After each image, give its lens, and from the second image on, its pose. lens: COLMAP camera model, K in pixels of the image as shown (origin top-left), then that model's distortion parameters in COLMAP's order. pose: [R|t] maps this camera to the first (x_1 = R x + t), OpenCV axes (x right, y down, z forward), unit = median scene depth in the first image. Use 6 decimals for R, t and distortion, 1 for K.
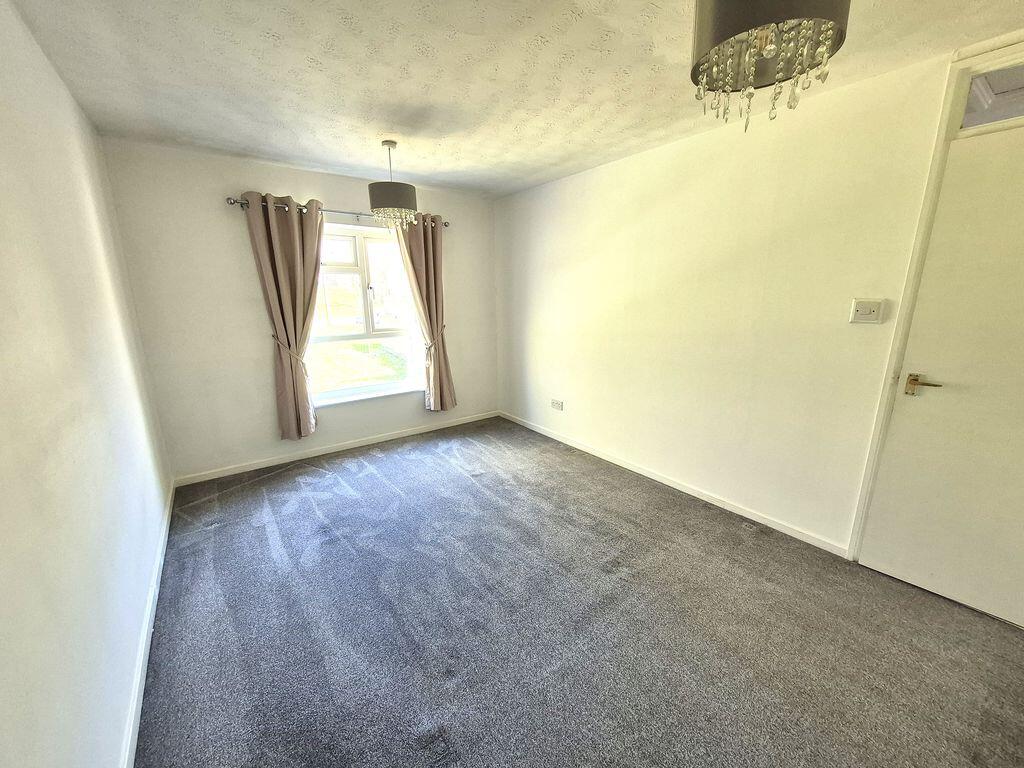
lens RADIAL K [[405.7, 0, 512.7], [0, 405.7, 383.1], [0, 0, 1]] dist [0.002455, -0.001567]
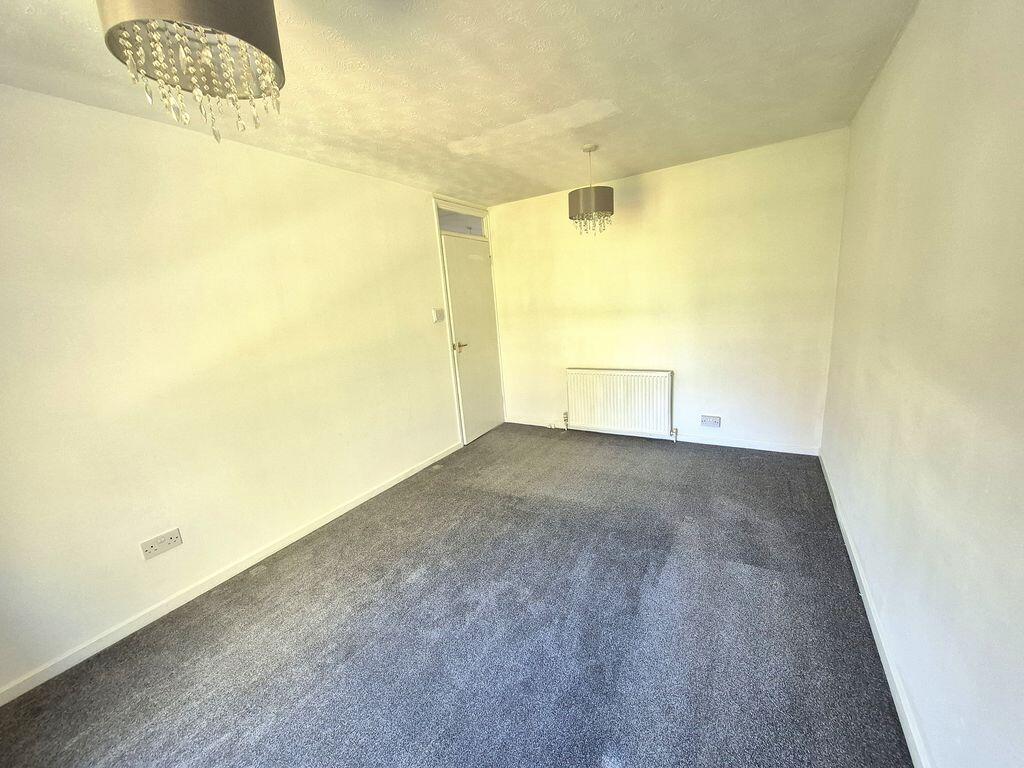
lens RADIAL K [[405.7, 0, 513.0], [0, 405.7, 385.6], [0, 0, 1]] dist [0.002455, -0.001567]
pose [[-0.371826, -0.161148, 0.914208, -0.911207], [0.284335, 0.917713, 0.277410, -0.272467], [-0.883685, 0.363089, -0.295410, 1.240922]]
